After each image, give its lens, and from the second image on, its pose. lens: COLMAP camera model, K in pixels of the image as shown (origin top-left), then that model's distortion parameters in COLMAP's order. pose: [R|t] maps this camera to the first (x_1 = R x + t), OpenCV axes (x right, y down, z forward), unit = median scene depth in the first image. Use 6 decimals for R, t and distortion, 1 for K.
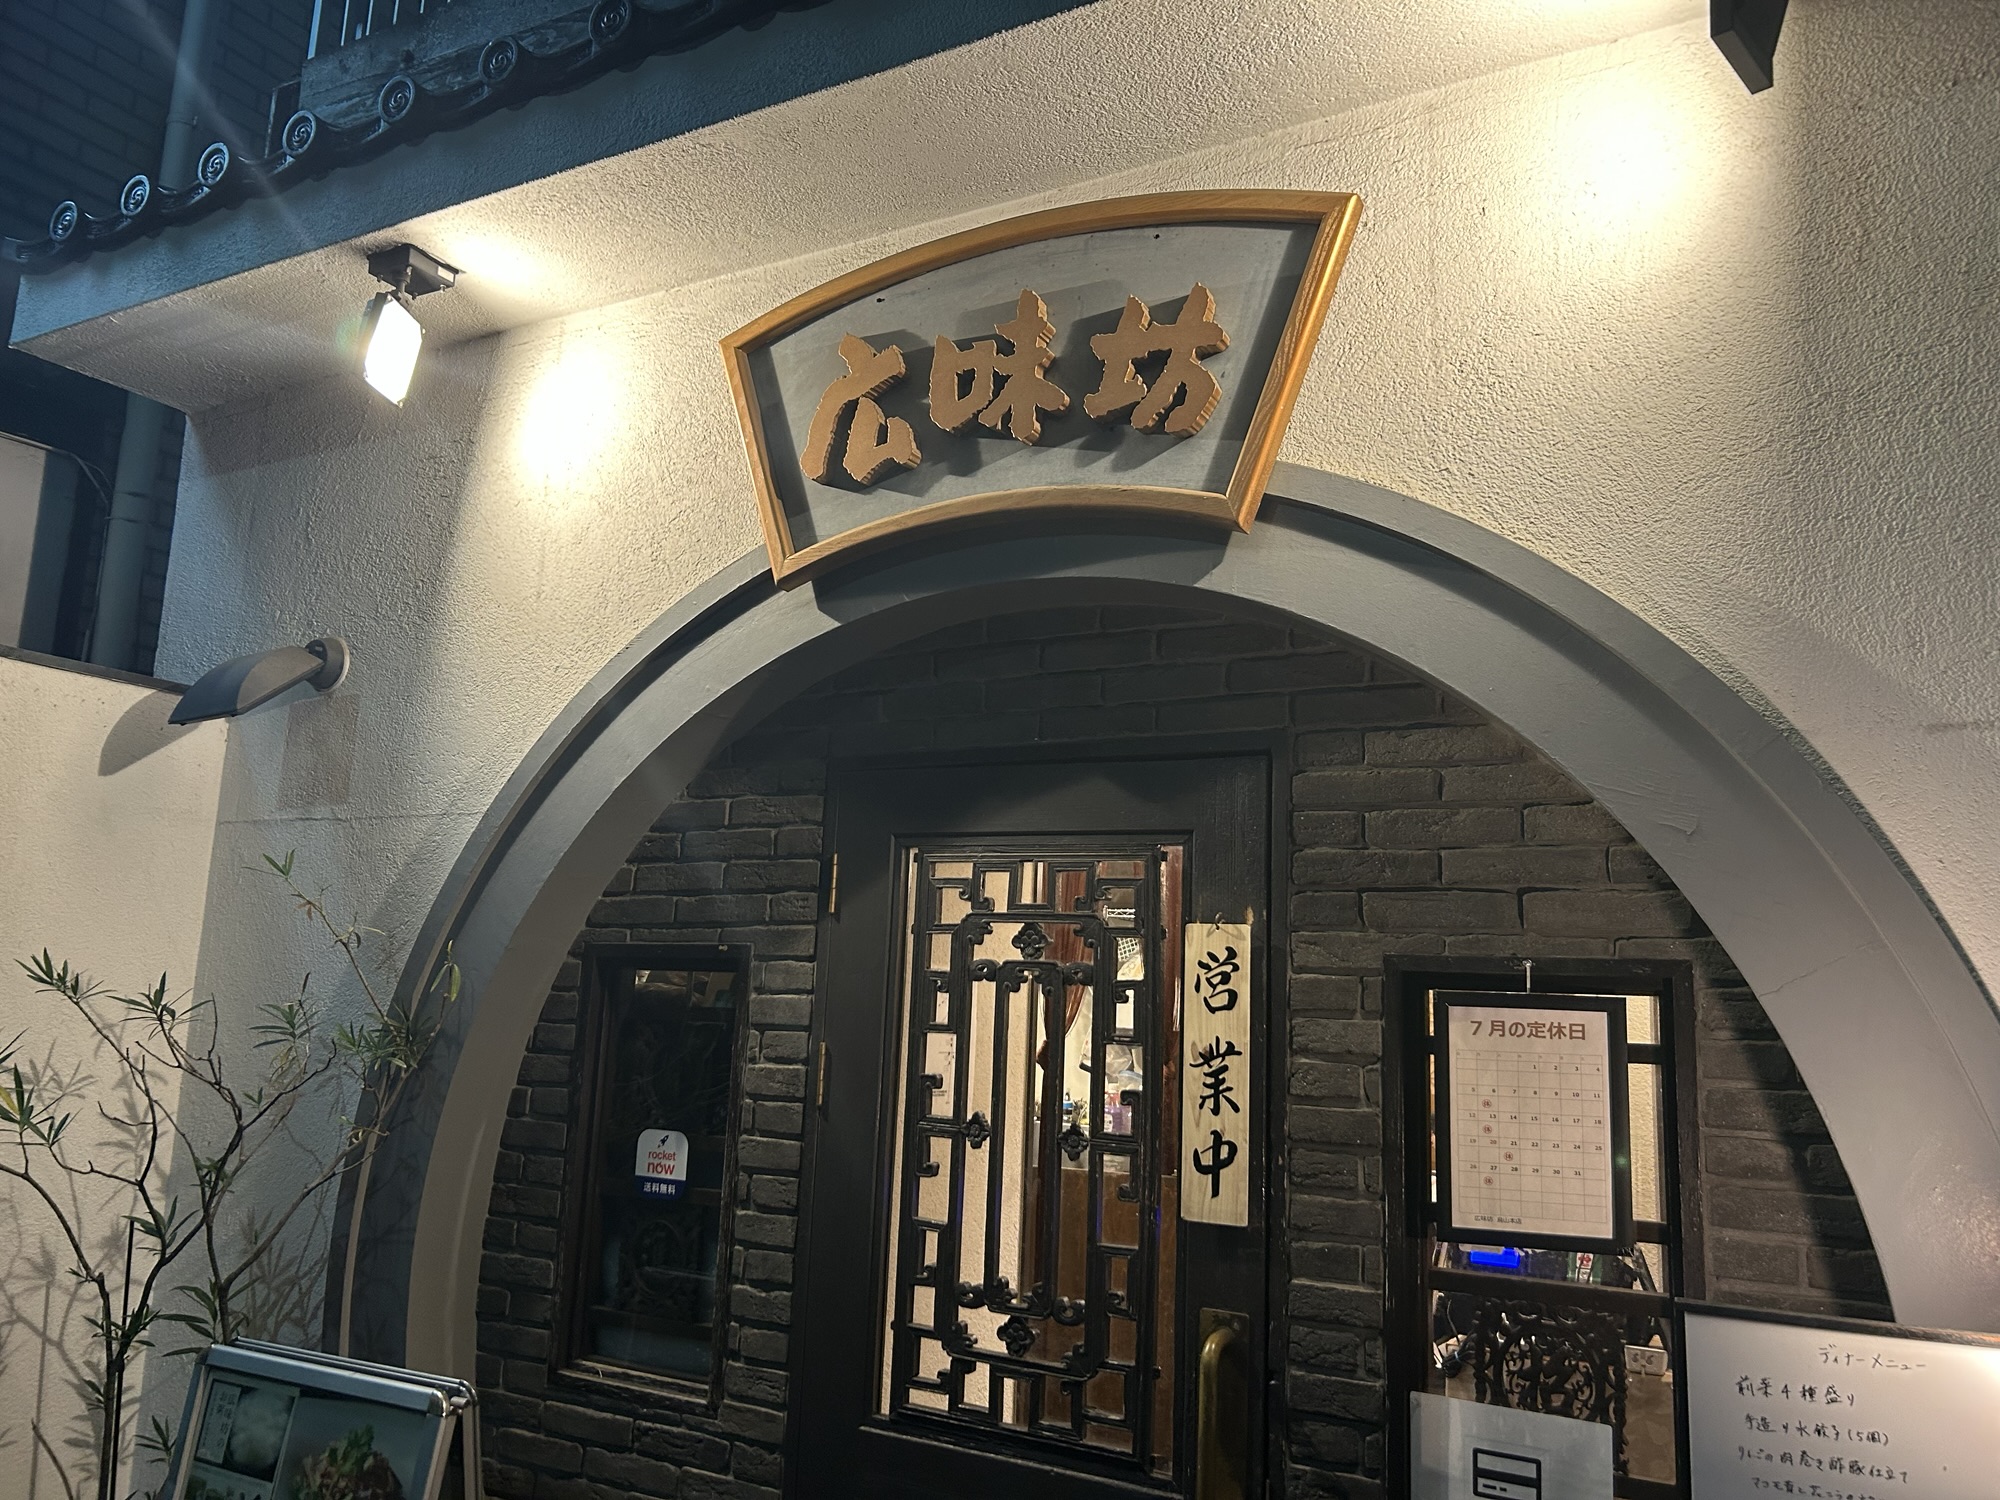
lens RADIAL K [[1514.1, 0, 1000.0], [0, 1514.1, 750.0], [0, 0, 1]] dist [0.092135, -0.107756]
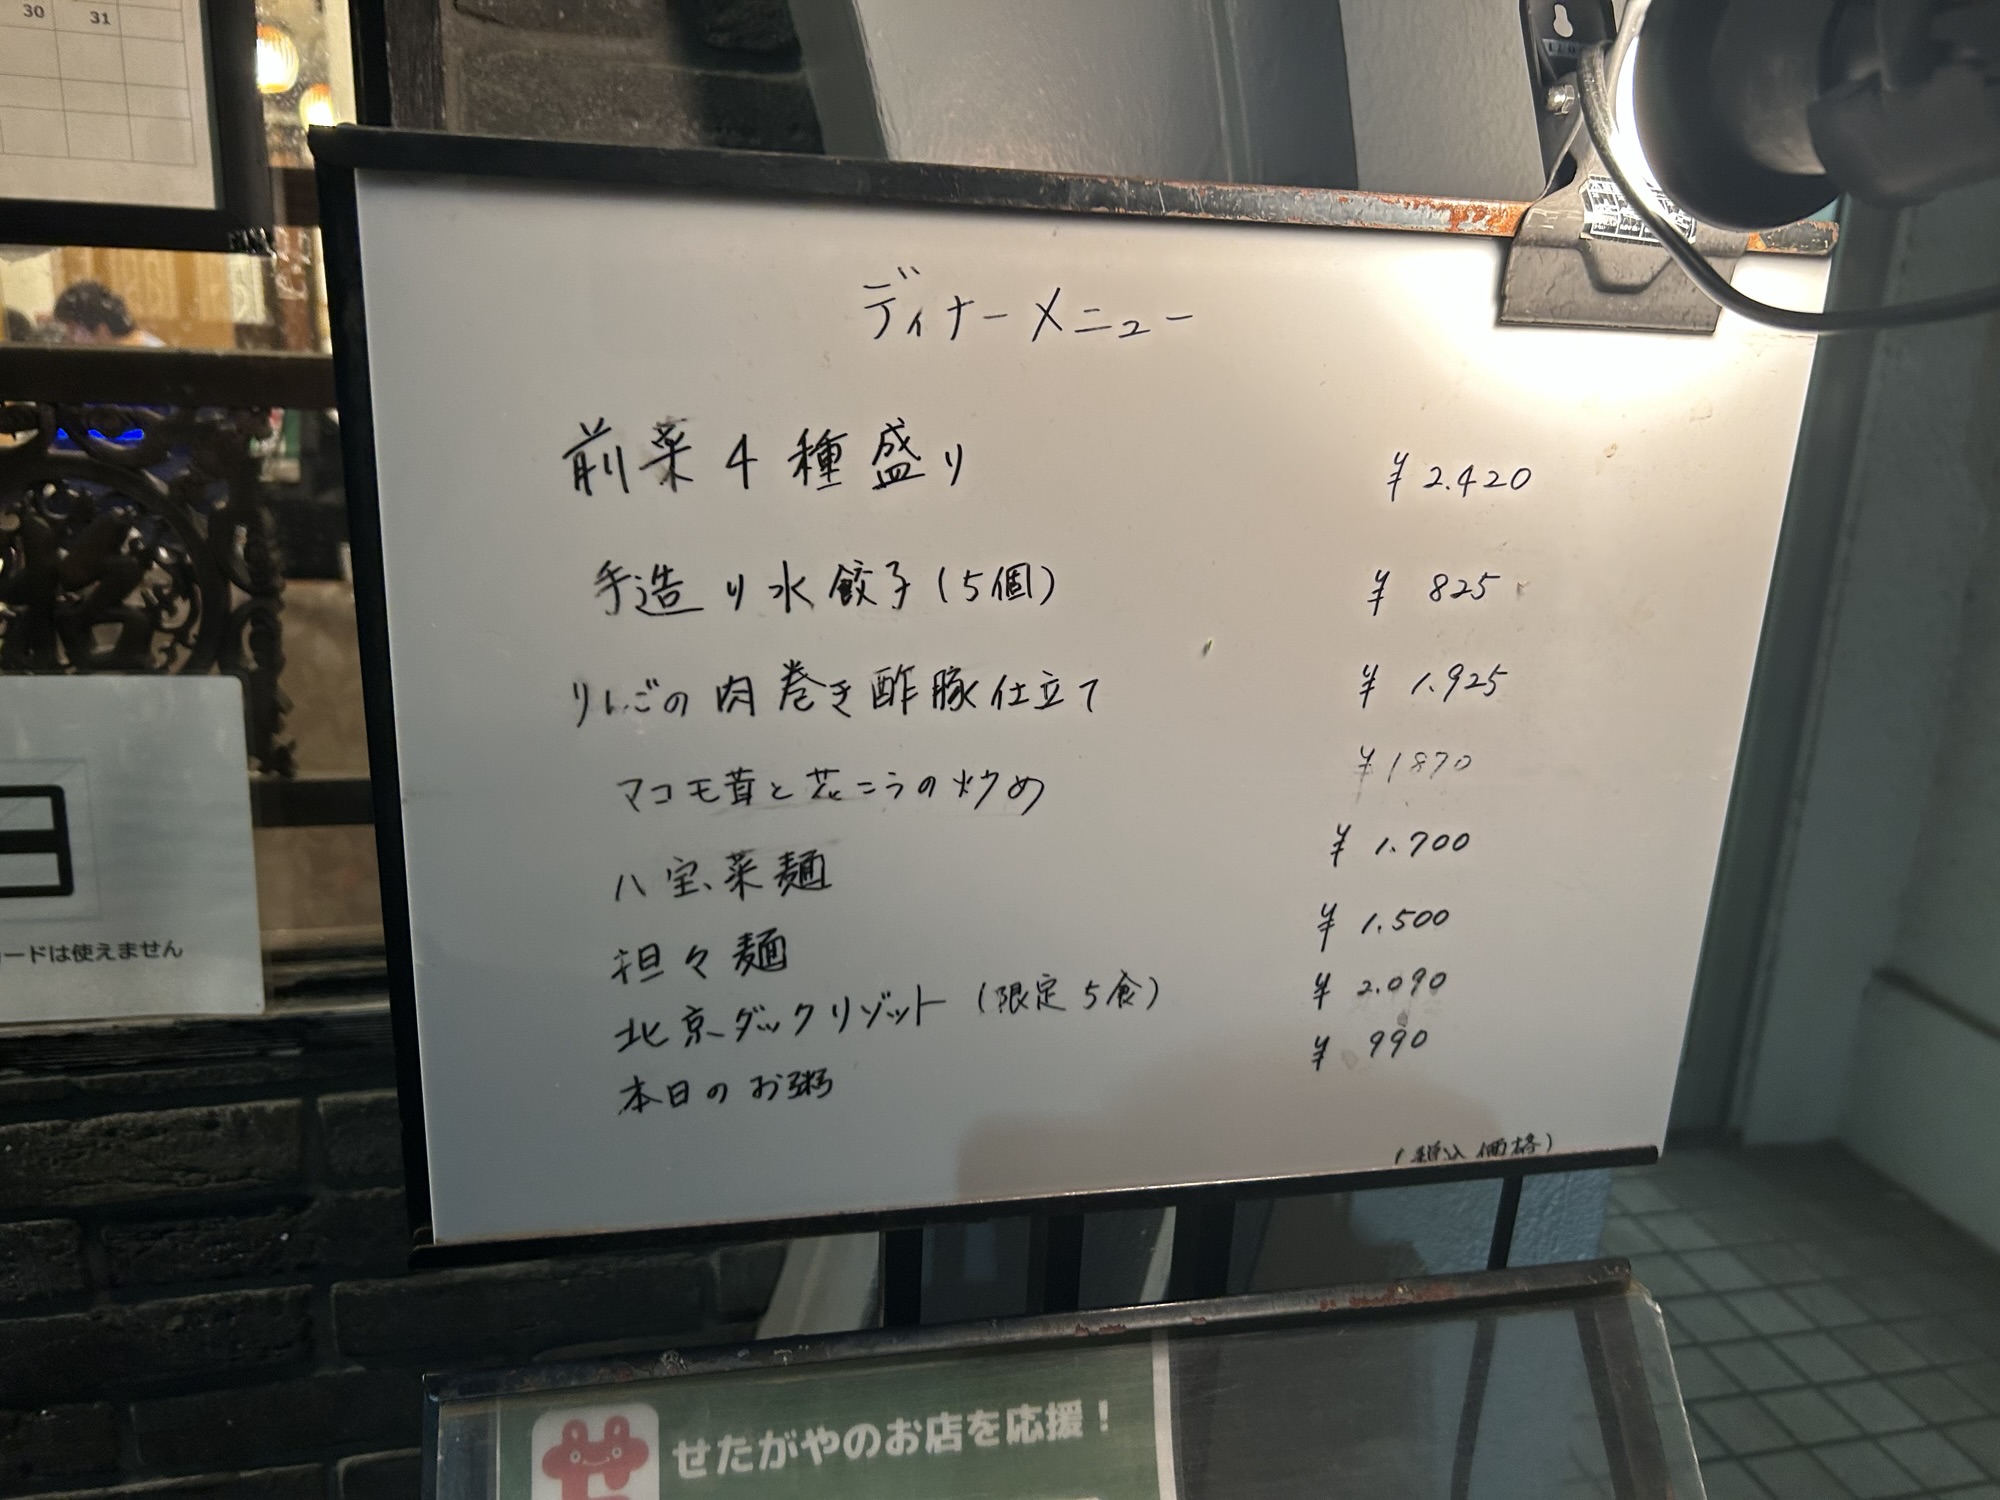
lens RADIAL K [[1514.1, 0, 1000.0], [0, 1514.1, 750.0], [0, 0, 1]] dist [0.092135, -0.107756]
pose [[0.738140, -0.191931, 0.646770, 0.361056], [-0.121655, 0.905096, 0.407432, 0.345868], [-0.663588, -0.379424, 0.644738, 0.777840]]
